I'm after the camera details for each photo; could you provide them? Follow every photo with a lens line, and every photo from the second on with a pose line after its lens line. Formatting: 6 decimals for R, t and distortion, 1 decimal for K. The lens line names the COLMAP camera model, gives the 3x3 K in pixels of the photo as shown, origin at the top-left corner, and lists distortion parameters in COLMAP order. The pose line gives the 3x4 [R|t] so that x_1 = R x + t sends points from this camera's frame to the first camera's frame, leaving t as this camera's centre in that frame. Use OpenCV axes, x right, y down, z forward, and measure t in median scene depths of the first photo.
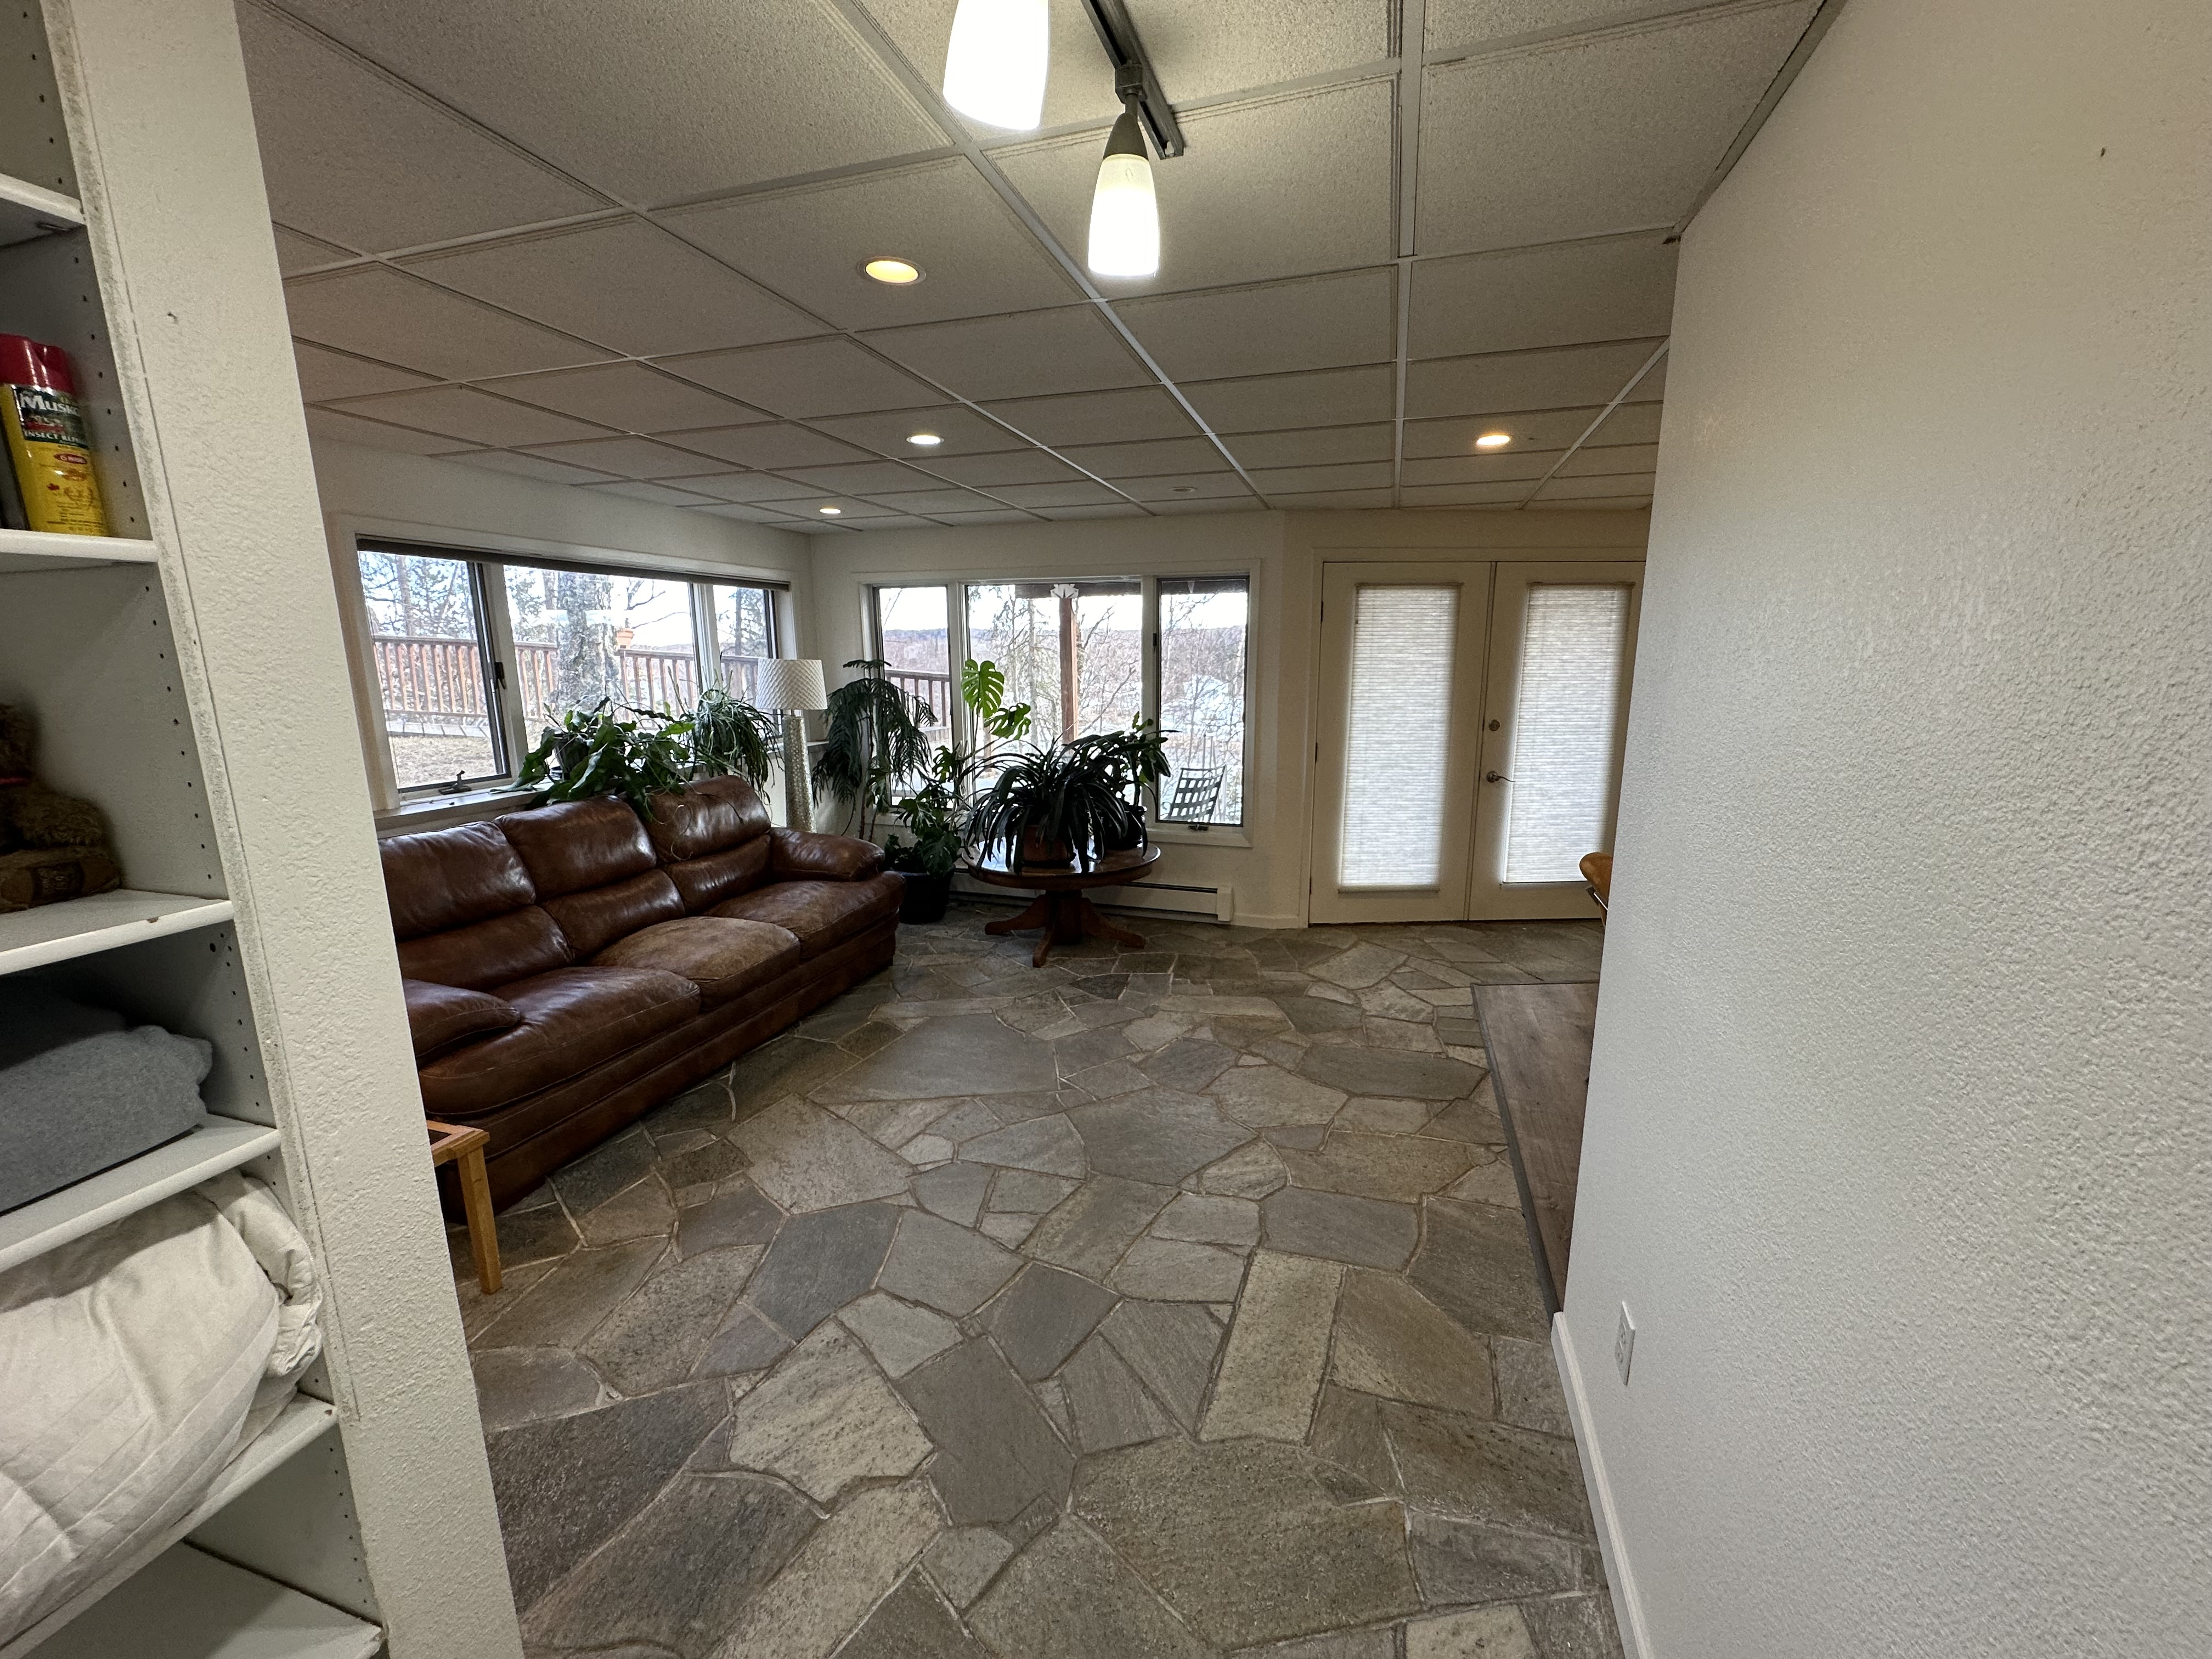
lens RADIAL K [[886.0, 0, 1108.8], [0, 886.0, 830.6], [0, 0, 1]] dist [-0.000719, 0.000040]
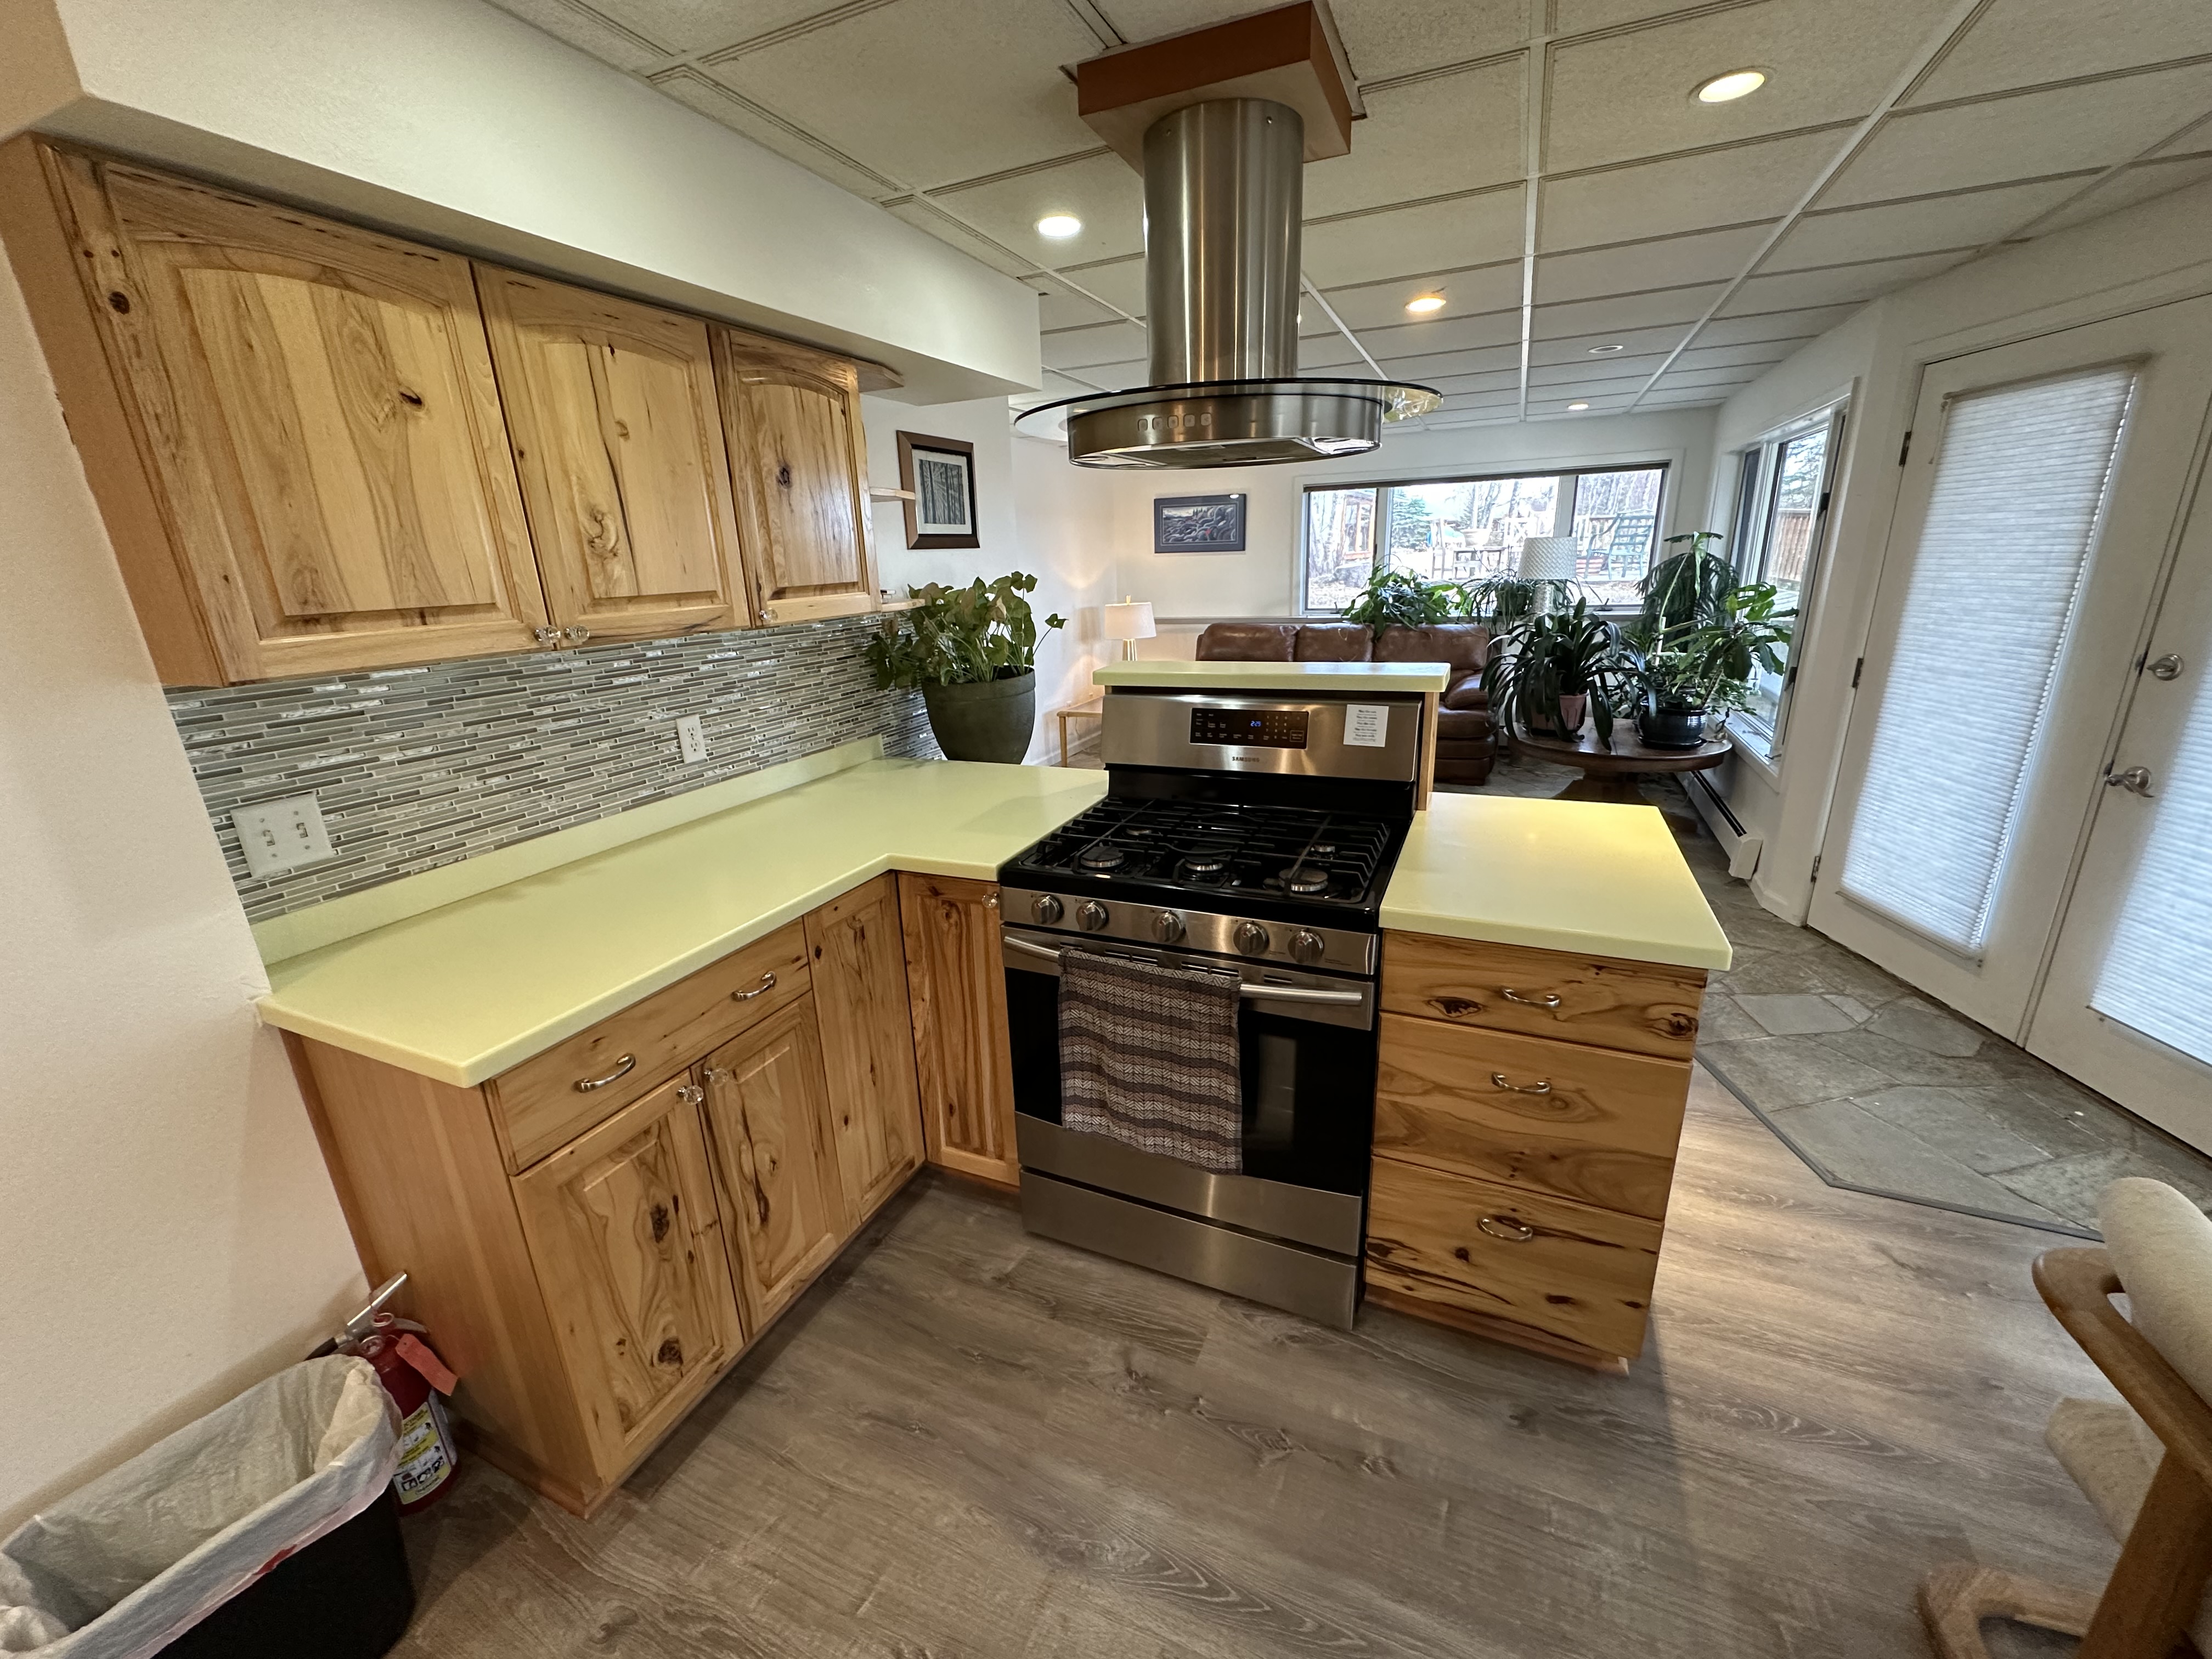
lens RADIAL K [[886.0, 0, 1100.6], [0, 886.0, 829.2], [0, 0, 1]] dist [-0.000719, 0.000040]
pose [[-0.124093, 0.299901, -0.945865, 1.277456], [-0.157755, 0.935146, 0.317199, -0.132223], [0.979650, 0.188577, -0.068735, 0.682782]]
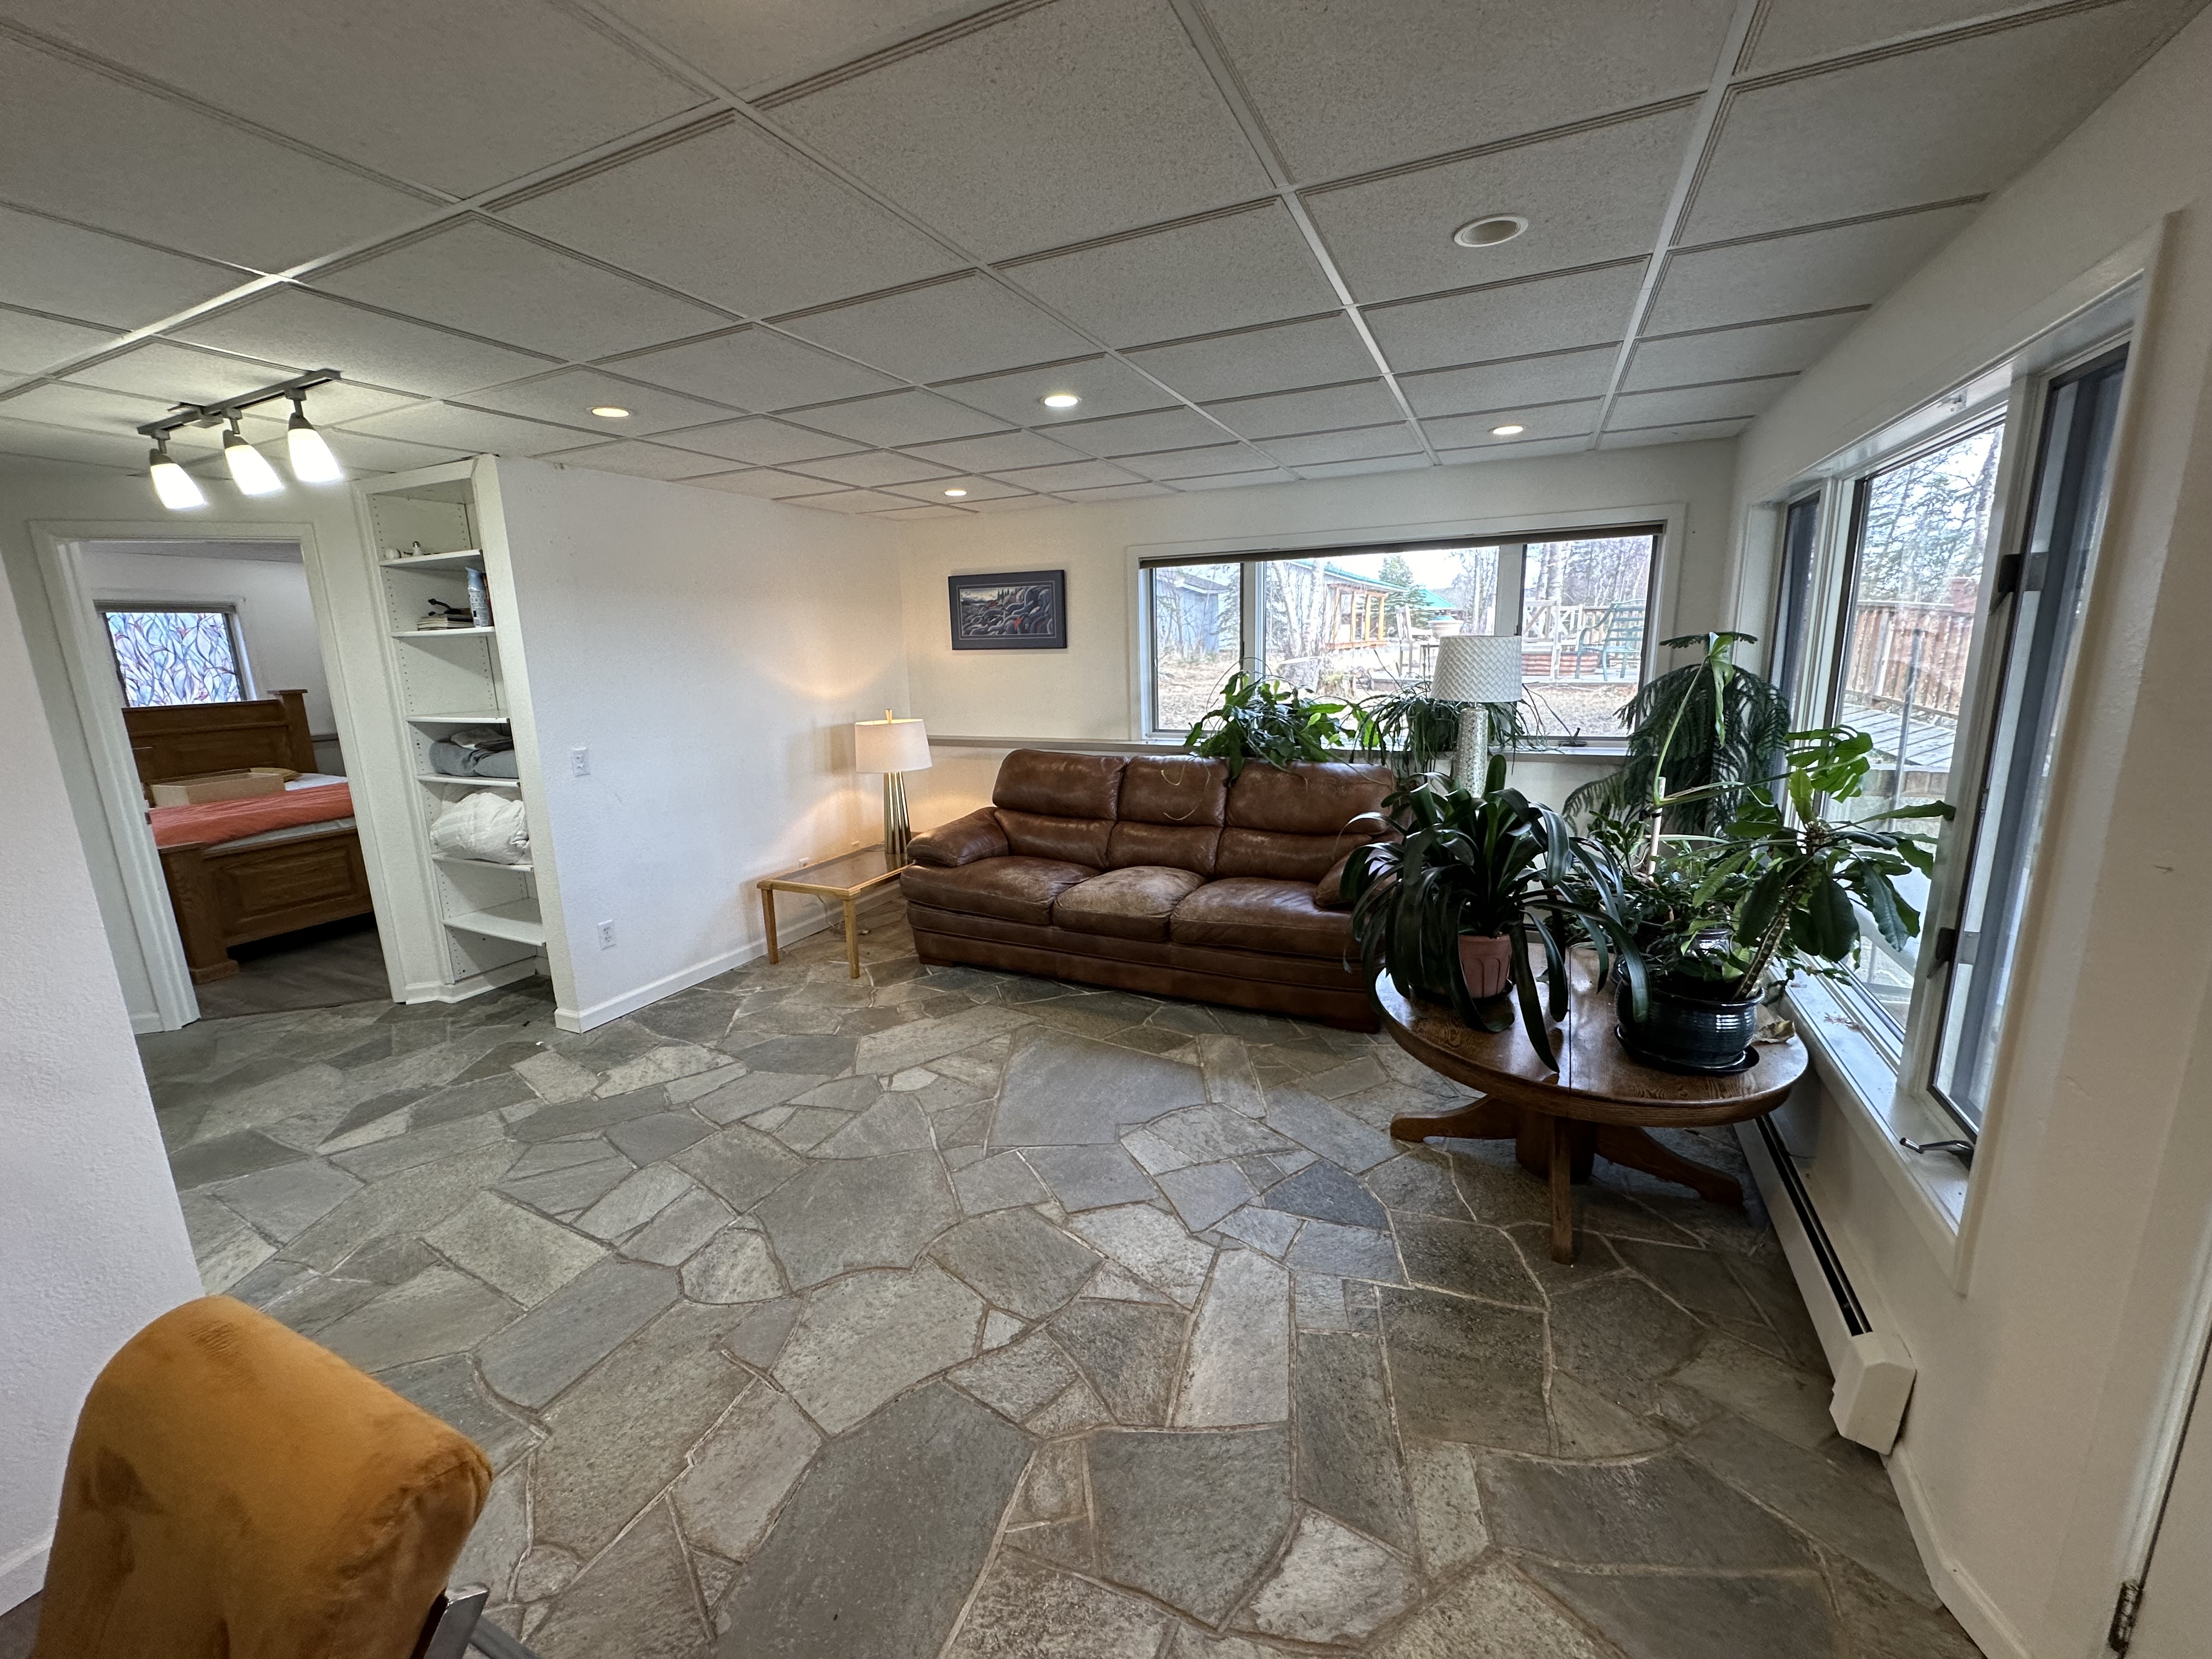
lens RADIAL K [[886.0, 0, 1104.2], [0, 886.0, 826.2], [0, 0, 1]] dist [-0.000719, 0.000040]
pose [[-0.141054, 0.209227, -0.967640, 0.609698], [-0.167905, 0.958197, 0.231660, -0.198735], [0.975660, 0.195148, -0.100027, 0.986539]]
